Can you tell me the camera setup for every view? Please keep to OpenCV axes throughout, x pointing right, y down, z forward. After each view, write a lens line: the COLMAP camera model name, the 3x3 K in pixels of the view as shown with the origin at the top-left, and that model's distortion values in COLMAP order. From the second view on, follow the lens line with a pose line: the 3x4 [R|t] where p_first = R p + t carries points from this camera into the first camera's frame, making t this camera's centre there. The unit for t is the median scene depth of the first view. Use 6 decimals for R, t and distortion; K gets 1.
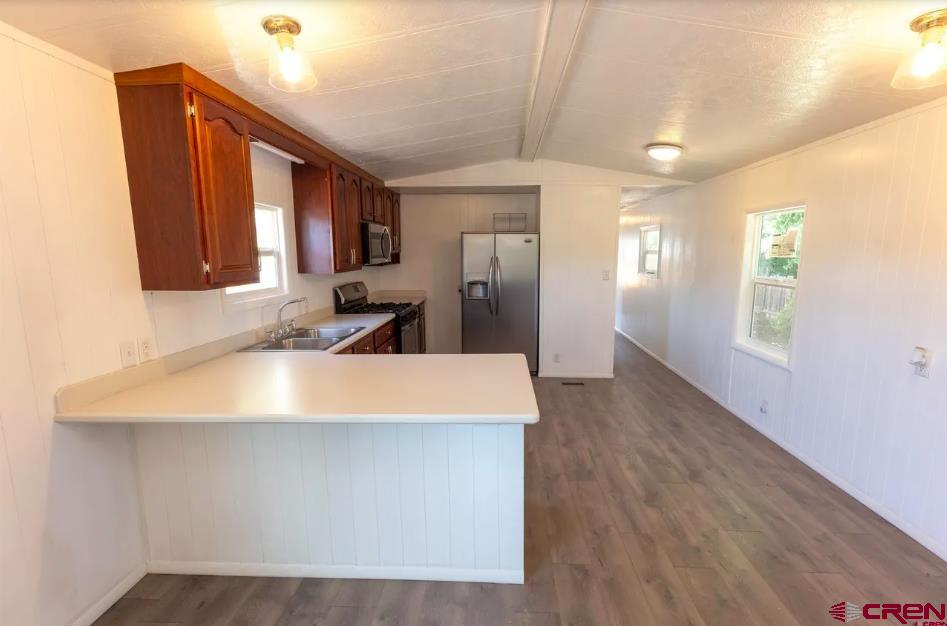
lens RADIAL K [[415.1, 0, 487.1], [0, 415.1, 313.1], [0, 0, 1]] dist [0.001387, 0.000311]
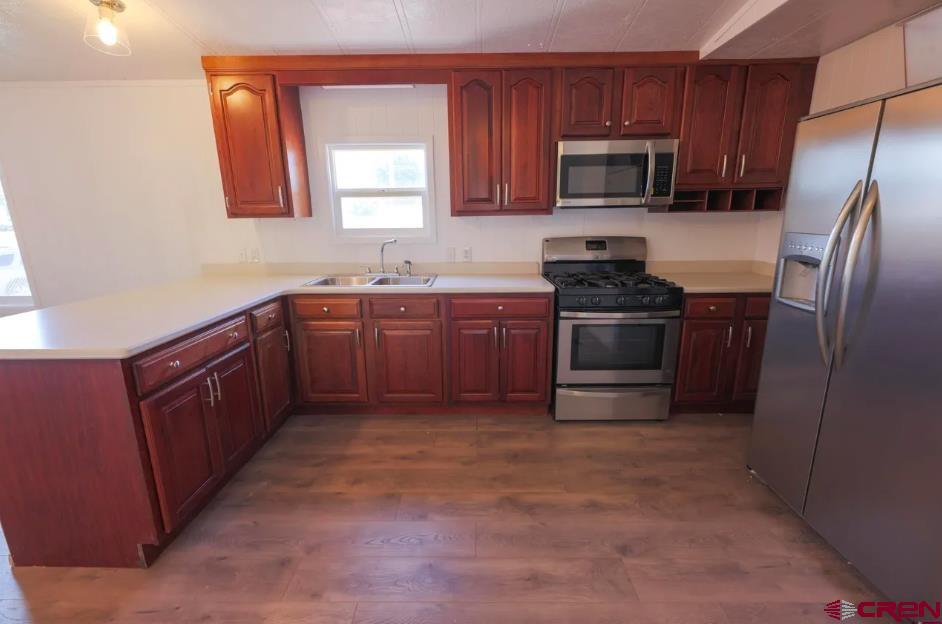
lens RADIAL K [[402.5, 0, 472.1], [0, 402.5, 308.9], [0, 0, 1]] dist [-0.001440, -0.000543]
pose [[0.033131, 0.234074, -0.971654, 0.500300], [-0.138003, 0.963947, 0.227511, -0.118048], [0.989877, 0.126554, 0.064239, 1.132907]]
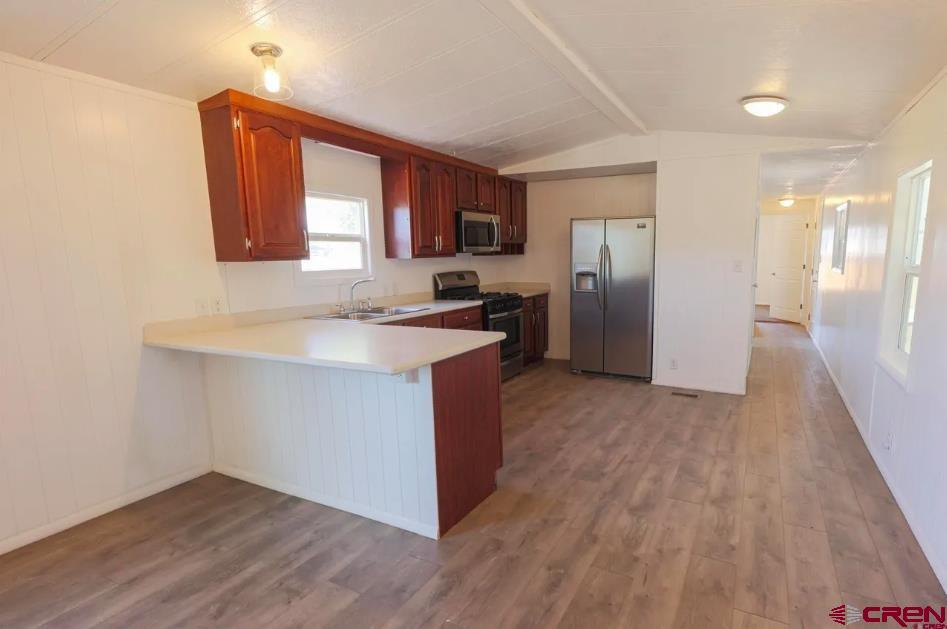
lens RADIAL K [[475.5, 0, 536.4], [0, 475.5, 326.6], [0, 0, 1]] dist [0.000018, -0.000188]
pose [[0.919157, 0.055990, -0.389892, 0.469370], [-0.052641, 0.998427, 0.019278, 0.045905], [0.390358, 0.002805, 0.920659, -0.009556]]
